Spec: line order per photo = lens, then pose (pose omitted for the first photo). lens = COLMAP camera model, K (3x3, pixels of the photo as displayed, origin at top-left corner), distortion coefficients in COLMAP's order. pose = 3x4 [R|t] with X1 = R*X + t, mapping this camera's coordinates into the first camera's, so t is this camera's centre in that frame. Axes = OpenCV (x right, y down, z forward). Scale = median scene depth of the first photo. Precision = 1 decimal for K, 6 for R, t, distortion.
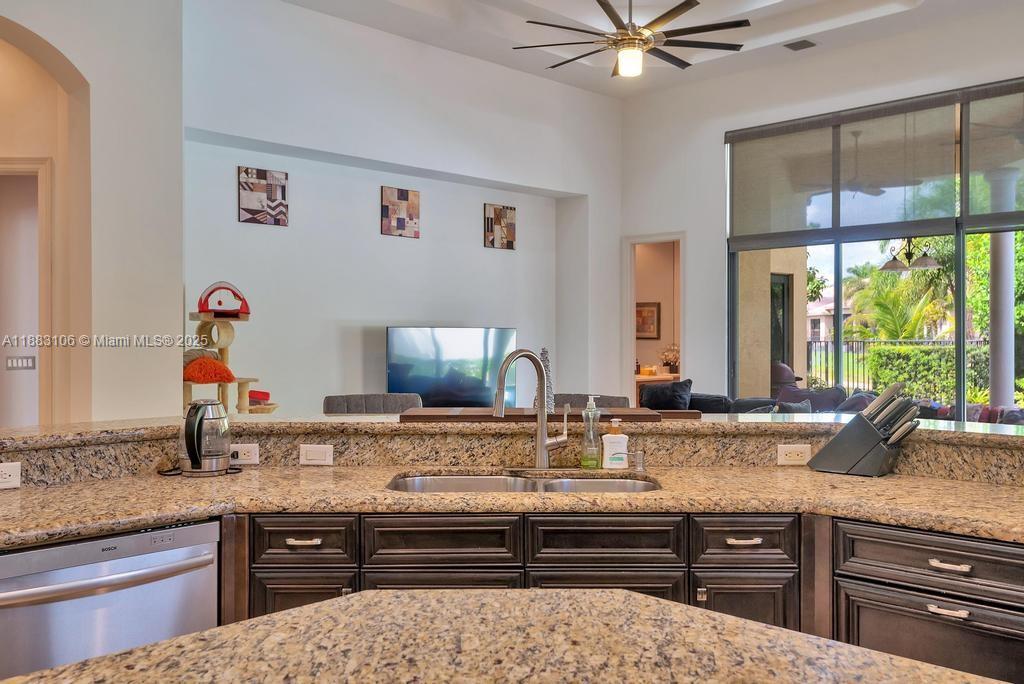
lens RADIAL K [[913.4, 0, 512.7], [0, 913.4, 343.3], [0, 0, 1]] dist [0.038217, -0.029025]
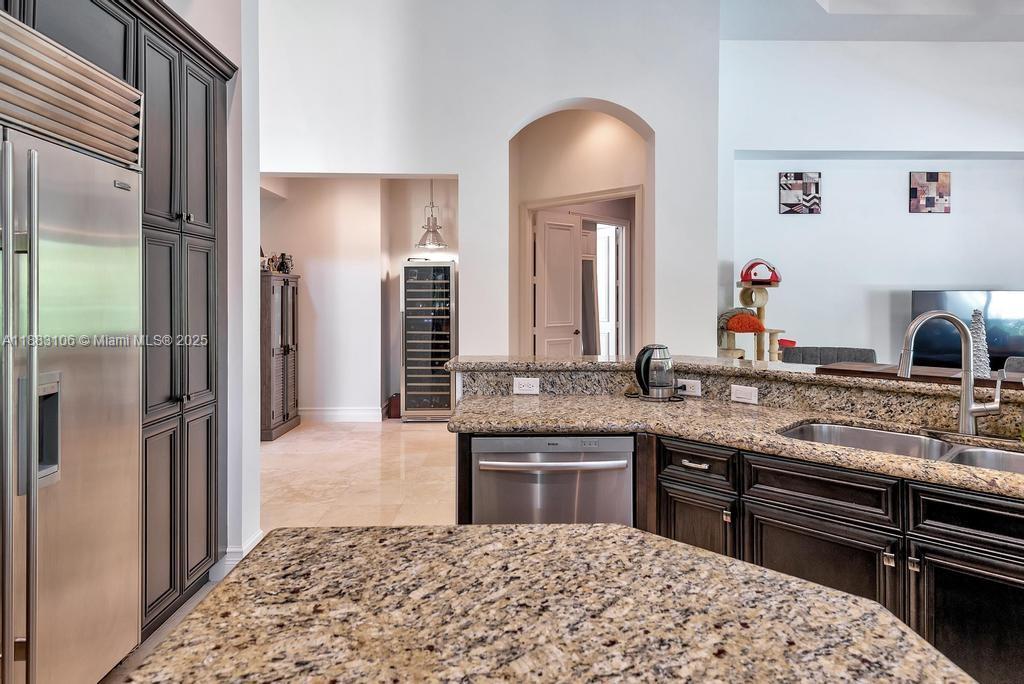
lens RADIAL K [[614.4, 0, 526.8], [0, 614.4, 303.8], [0, 0, 1]] dist [0.022030, -0.011434]
pose [[0.719808, 0.005498, -0.694152, 0.153083], [-0.005761, 0.999982, 0.001946, 0.000681], [0.694150, 0.002598, 0.719826, 0.209138]]
